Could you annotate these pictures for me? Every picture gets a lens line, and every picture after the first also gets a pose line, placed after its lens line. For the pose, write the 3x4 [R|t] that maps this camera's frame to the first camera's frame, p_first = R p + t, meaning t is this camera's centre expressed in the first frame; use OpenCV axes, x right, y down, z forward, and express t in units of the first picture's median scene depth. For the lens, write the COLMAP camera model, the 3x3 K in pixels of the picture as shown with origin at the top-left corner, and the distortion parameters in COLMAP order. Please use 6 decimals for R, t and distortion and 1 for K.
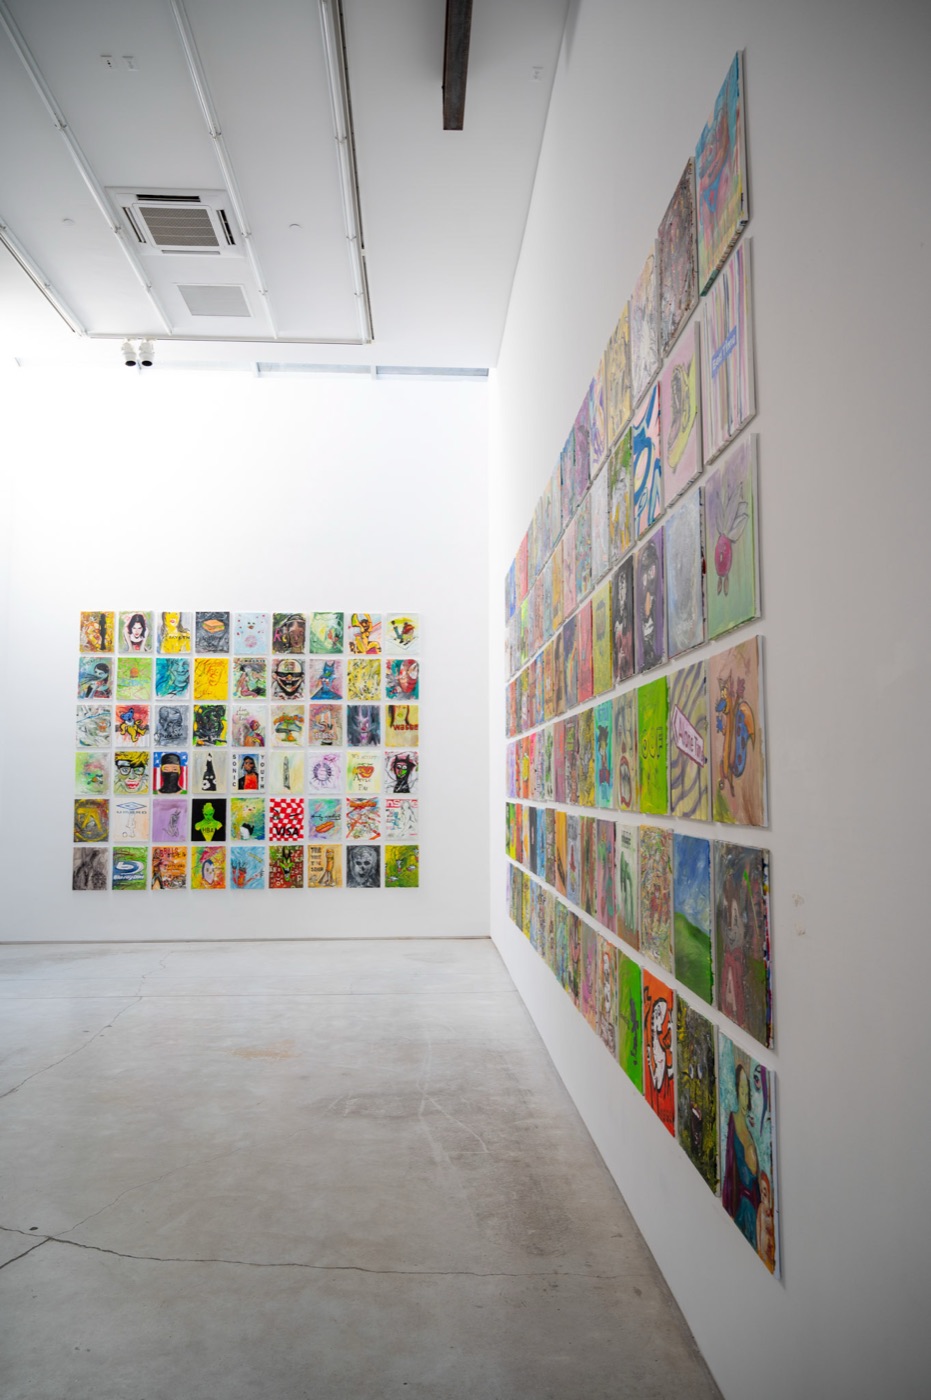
lens RADIAL K [[927.4, 0, 465.5], [0, 927.4, 700.0], [0, 0, 1]] dist [-0.013295, 0.002627]
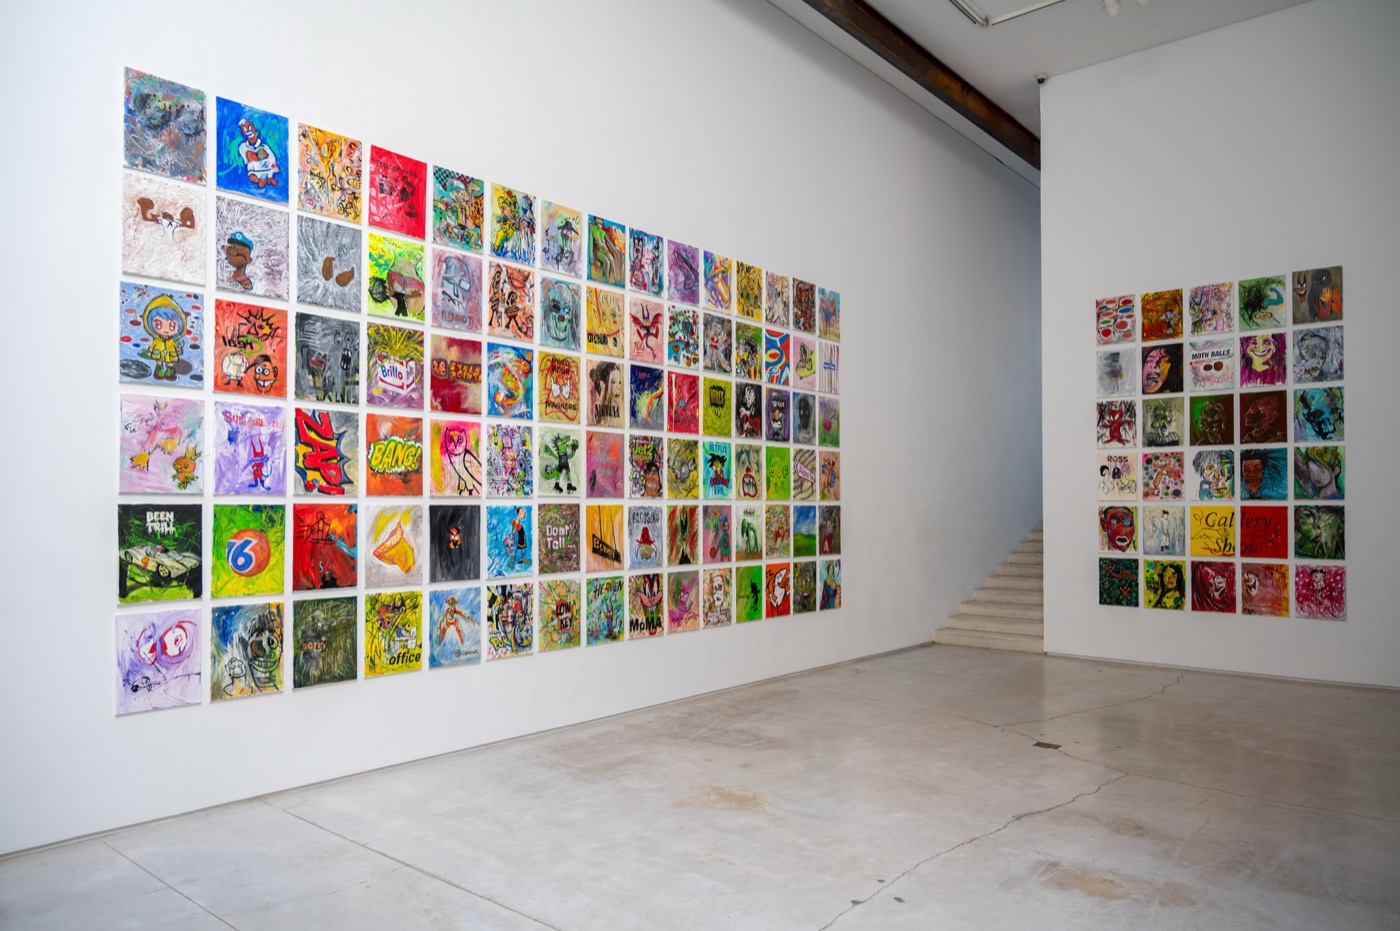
lens RADIAL K [[955.5, 0, 700.0], [0, 955.5, 488.4], [0, 0, 1]] dist [-0.006849, -0.000355]
pose [[-0.725152, 0.014444, 0.688438, -0.456516], [-0.061927, 0.994361, -0.086092, 0.104960], [-0.685799, -0.105062, -0.720168, 0.961384]]
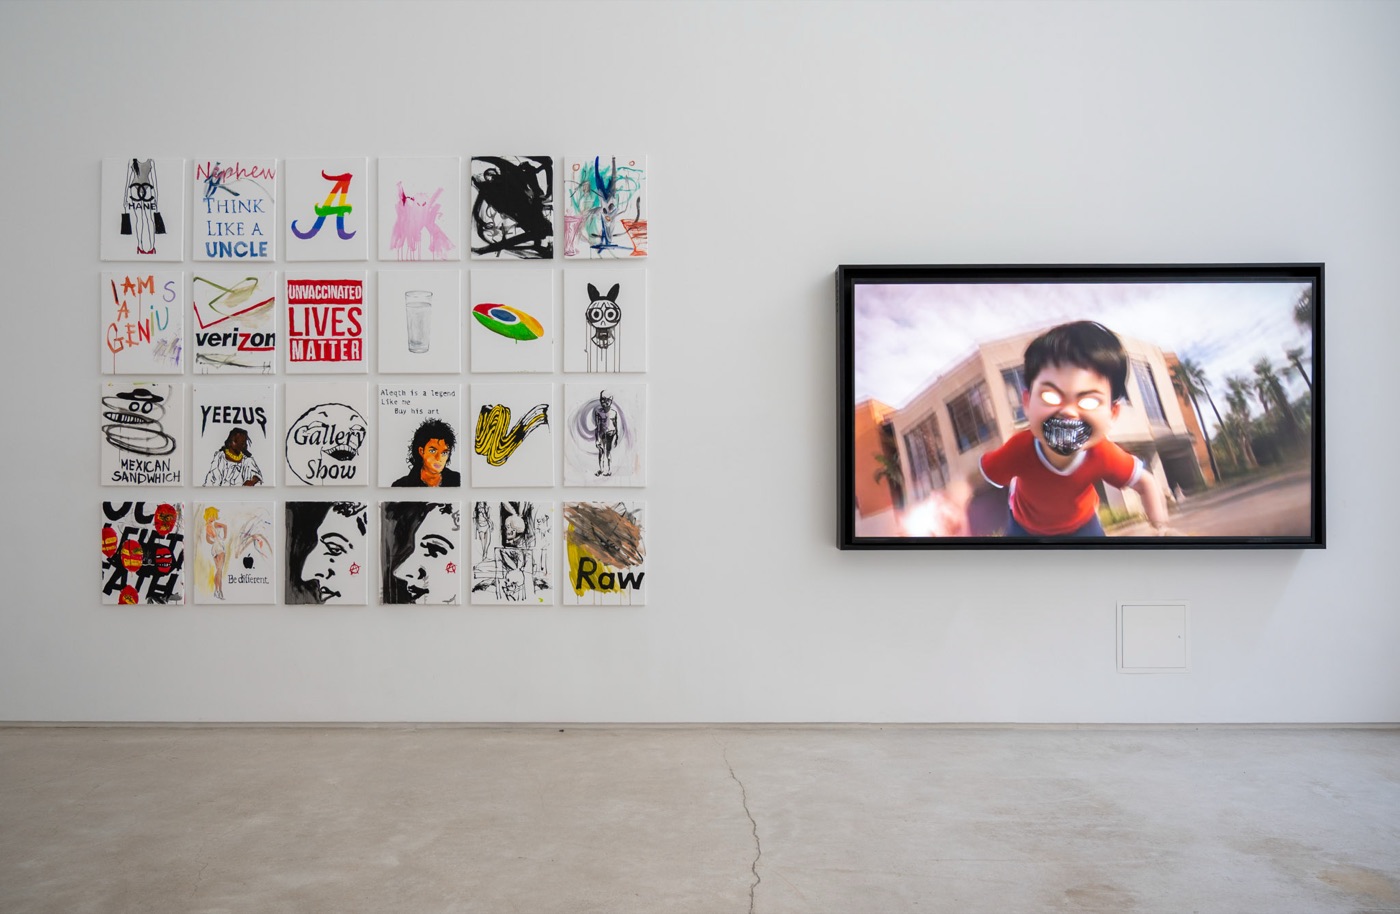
lens RADIAL K [[1025.7, 0, 700.0], [0, 1025.7, 457.0], [0, 0, 1]] dist [-0.008299, 0.002540]
pose [[-0.068270, 0.000324, -0.997667, -0.008354], [0.091699, 0.995769, -0.005951, 0.085050], [0.993444, -0.091891, -0.068011, 0.409920]]
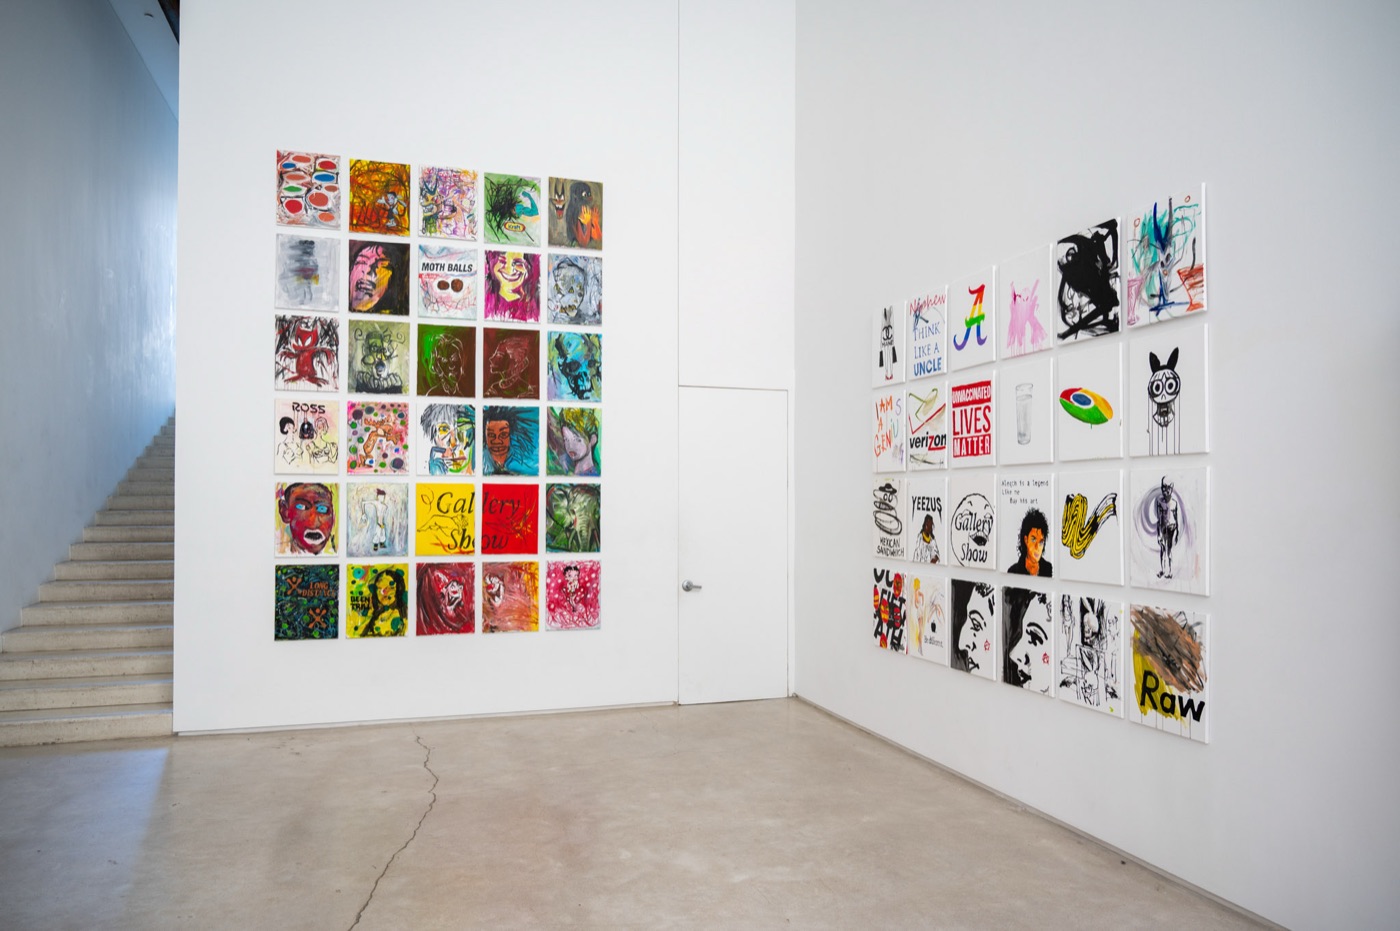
lens RADIAL K [[950.2, 0, 692.0], [0, 950.2, 487.0], [0, 0, 1]] dist [-0.007088, 0.001944]
pose [[-0.969100, -0.003532, -0.246644, -0.200034], [0.022576, 0.994431, -0.102944, 0.085535], [0.245634, -0.105331, -0.963623, 0.637798]]
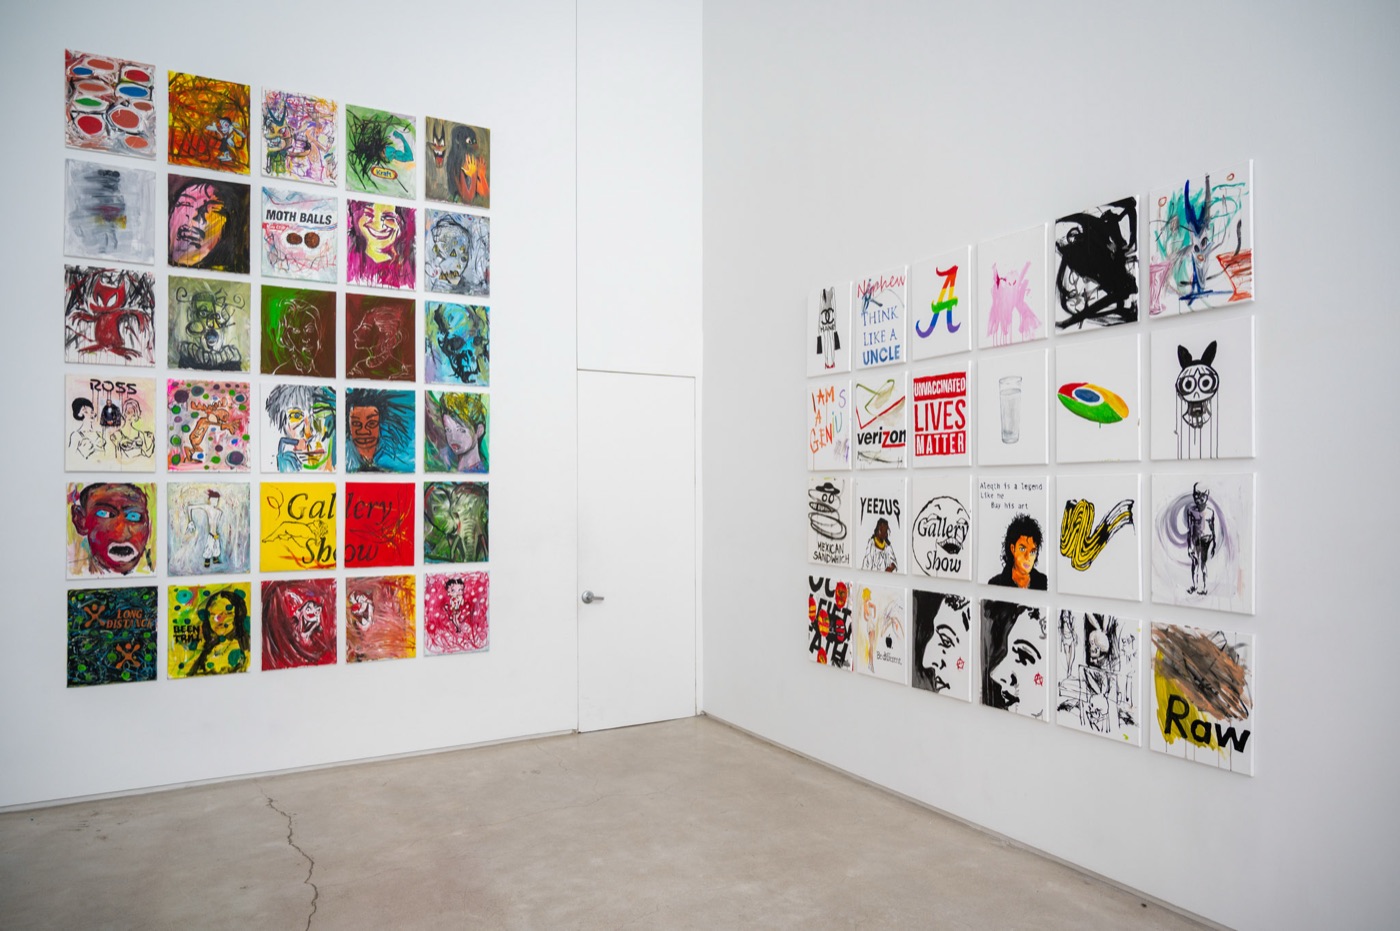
lens RADIAL K [[949.2, 0, 716.8], [0, 949.2, 484.6], [0, 0, 1]] dist [-0.009756, 0.005168]
pose [[-0.890470, 0.001825, -0.455038, -0.166634], [0.044715, 0.995503, -0.083512, 0.069327], [0.452839, -0.094712, -0.886547, 0.551063]]
